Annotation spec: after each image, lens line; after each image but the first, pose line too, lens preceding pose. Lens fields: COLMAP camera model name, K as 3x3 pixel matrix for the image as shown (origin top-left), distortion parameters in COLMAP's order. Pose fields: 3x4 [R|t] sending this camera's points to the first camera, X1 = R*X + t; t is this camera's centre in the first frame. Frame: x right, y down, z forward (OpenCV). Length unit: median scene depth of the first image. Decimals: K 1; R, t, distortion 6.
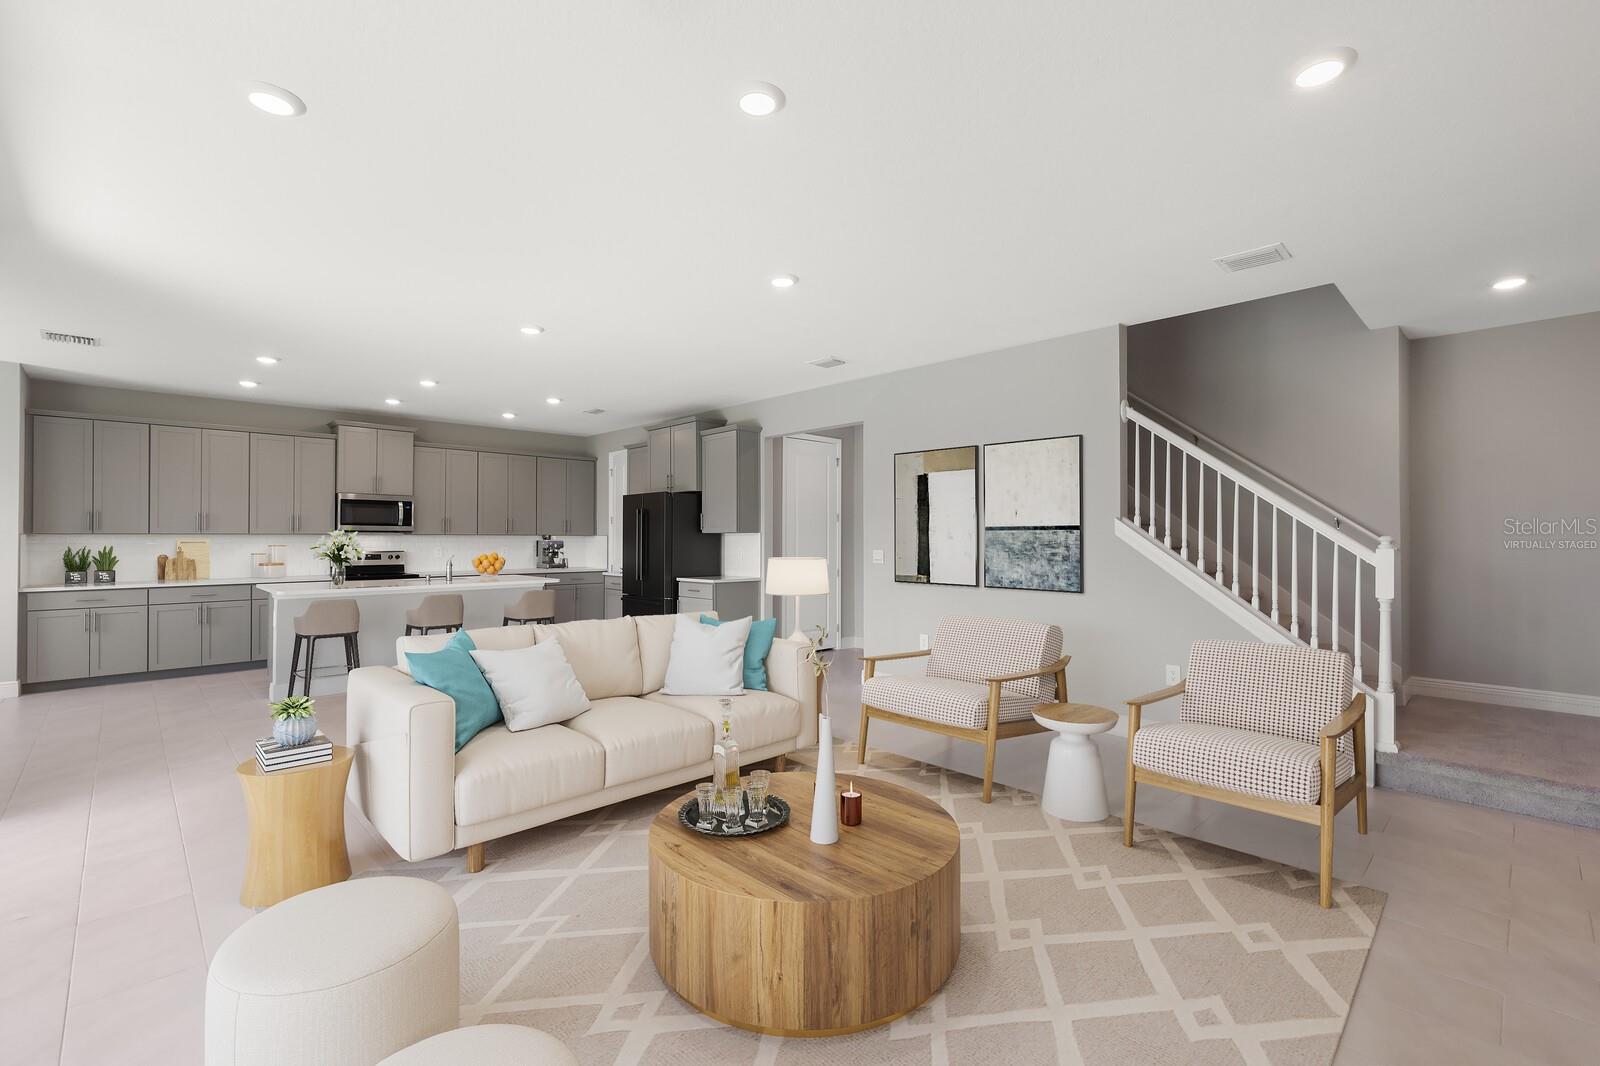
lens RADIAL K [[720.4, 0, 809.4], [0, 720.4, 535.1], [0, 0, 1]] dist [0.000713, 0.001968]
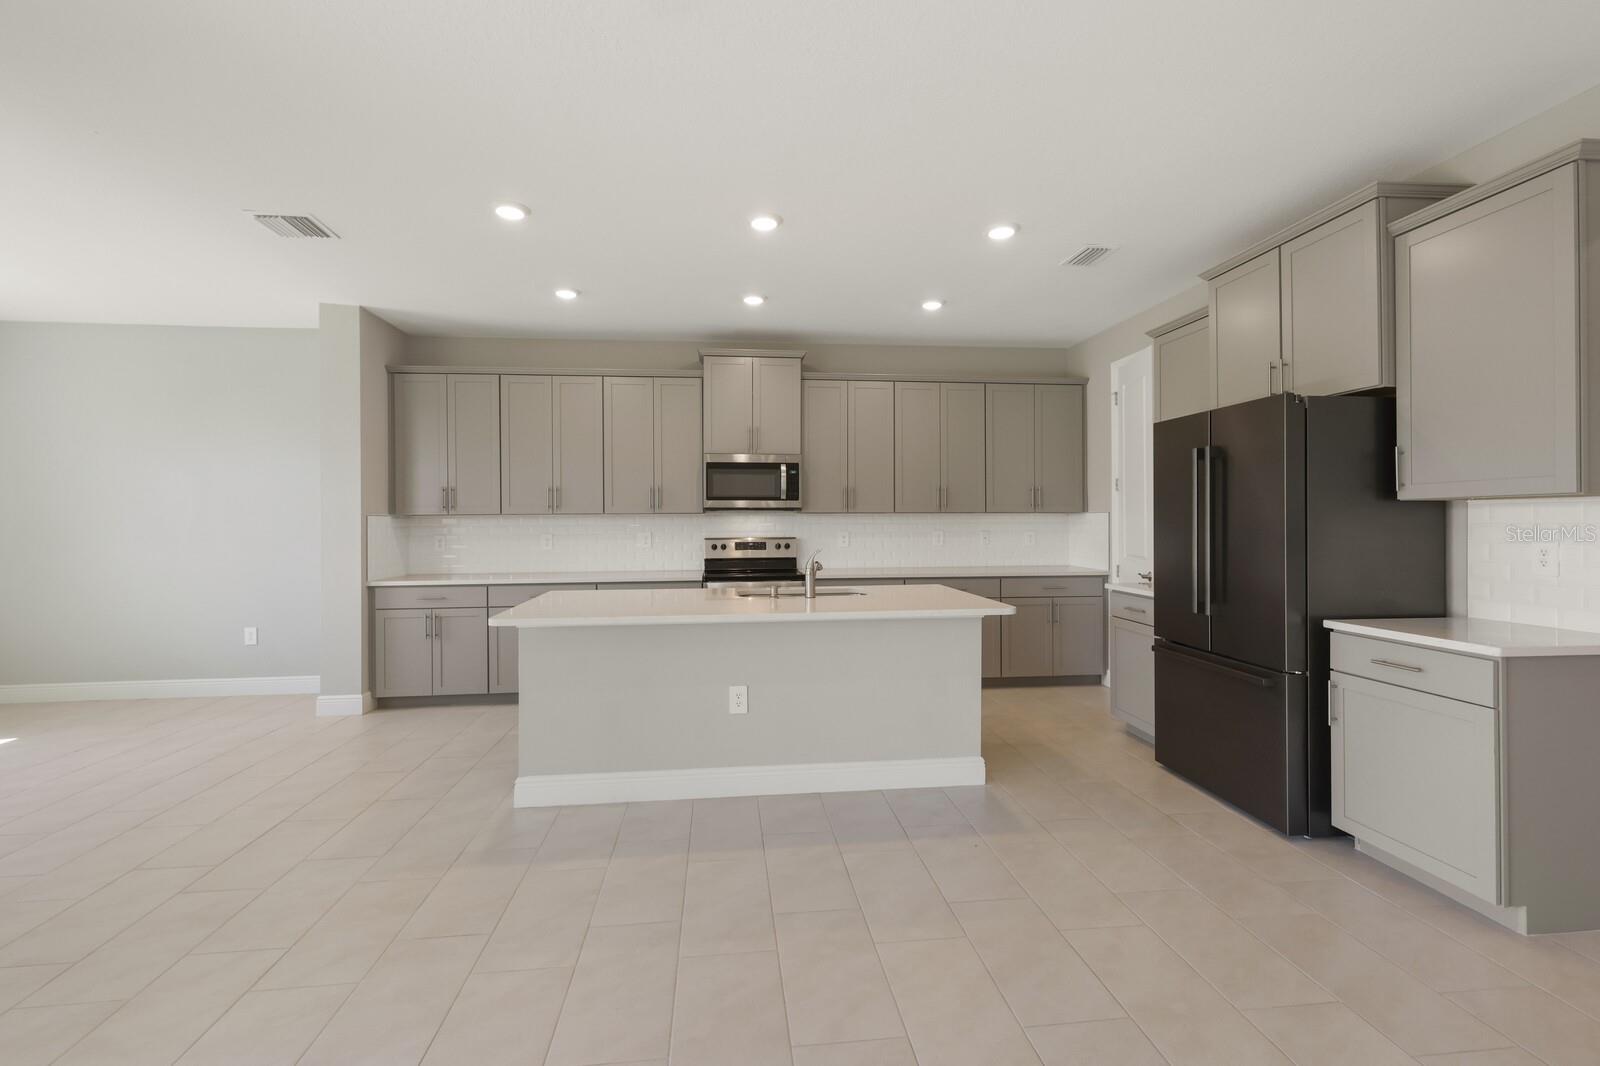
lens RADIAL K [[720.4, 0, 784.4], [0, 720.4, 515.3], [0, 0, 1]] dist [0.000713, 0.001968]
pose [[0.784370, -0.007711, -0.620245, -0.156059], [0.008378, 0.999963, -0.001836, 0.002485], [0.620236, -0.003756, 0.784406, 0.482905]]
